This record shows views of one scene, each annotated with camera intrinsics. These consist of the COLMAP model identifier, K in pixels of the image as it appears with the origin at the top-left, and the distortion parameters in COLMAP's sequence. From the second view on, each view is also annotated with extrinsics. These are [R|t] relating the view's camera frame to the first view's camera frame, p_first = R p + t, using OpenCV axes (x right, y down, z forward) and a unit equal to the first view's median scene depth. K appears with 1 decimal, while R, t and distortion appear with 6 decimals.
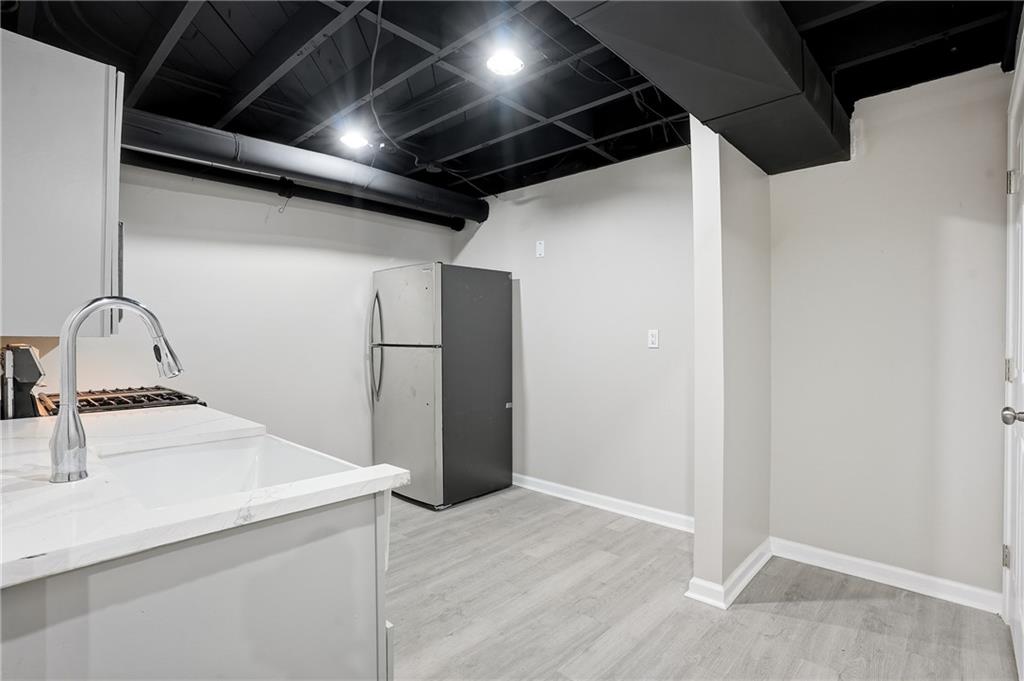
lens RADIAL K [[503.3, 0, 510.7], [0, 503.3, 343.6], [0, 0, 1]] dist [-0.022136, 0.000643]
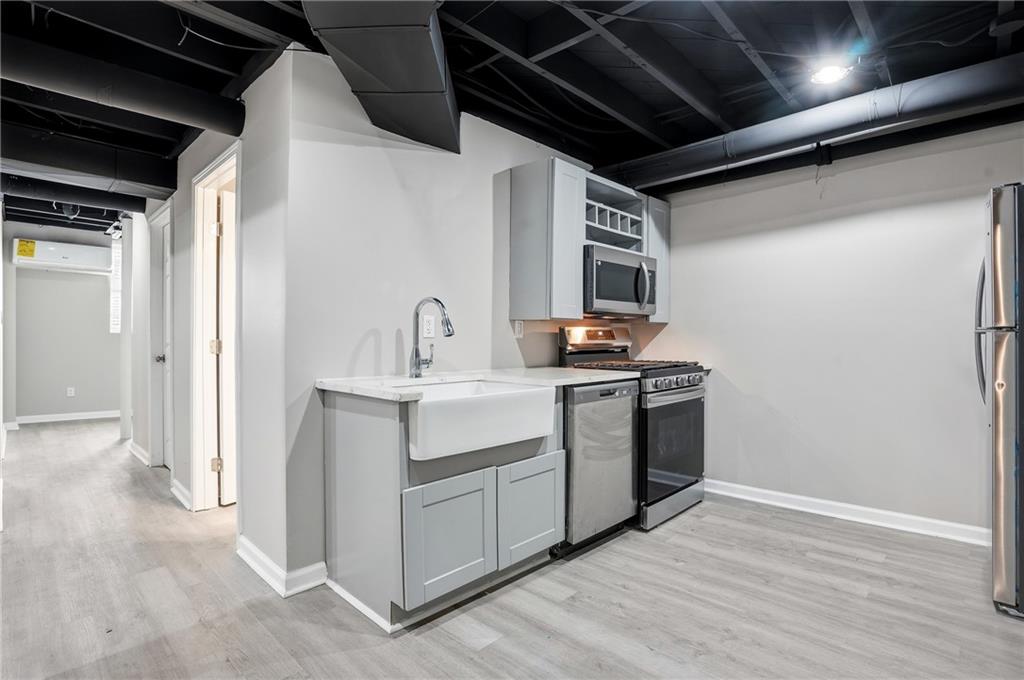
lens RADIAL K [[503.3, 0, 509.9], [0, 503.3, 331.8], [0, 0, 1]] dist [-0.022136, 0.000643]
pose [[-0.018202, -0.003661, -0.999828, 0.517907], [-0.016616, 0.999856, -0.003359, 0.023722], [0.999696, 0.016552, -0.018260, 0.519139]]
